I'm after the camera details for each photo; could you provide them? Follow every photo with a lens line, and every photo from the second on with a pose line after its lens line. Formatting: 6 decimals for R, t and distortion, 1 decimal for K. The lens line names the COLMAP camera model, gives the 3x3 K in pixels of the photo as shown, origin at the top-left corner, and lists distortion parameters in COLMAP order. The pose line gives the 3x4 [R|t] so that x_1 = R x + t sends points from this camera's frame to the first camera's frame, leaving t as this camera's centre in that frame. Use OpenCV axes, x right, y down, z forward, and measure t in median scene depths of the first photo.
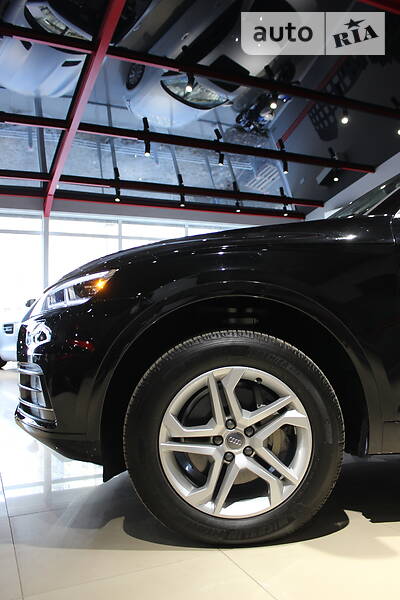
lens RADIAL K [[513.5, 0, 218.2], [0, 513.5, 298.7], [0, 0, 1]] dist [-0.139361, 0.119328]
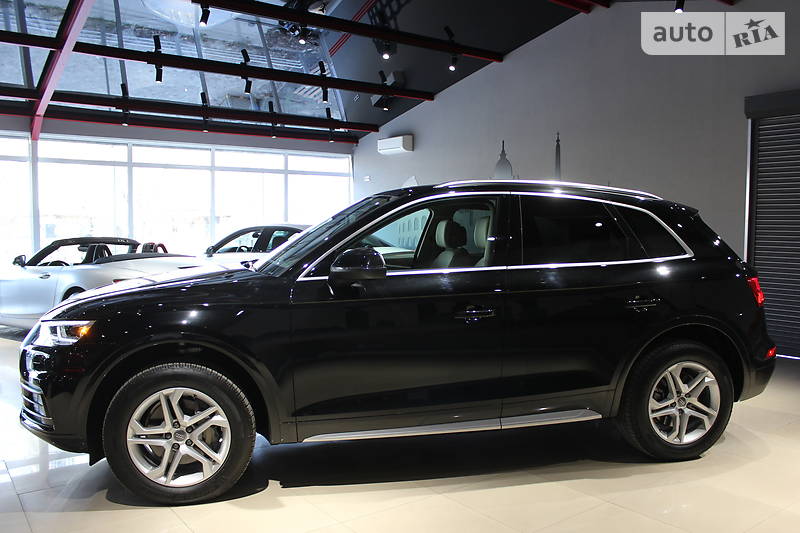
lens RADIAL K [[684.7, 0, 405.5], [0, 684.7, 265.5], [0, 0, 1]] dist [-0.139361, 0.119328]
pose [[0.983365, 0.005557, 0.181554, 0.305796], [-0.021528, 0.996052, 0.086118, -0.378983], [-0.180359, -0.088594, 0.979603, -0.944583]]
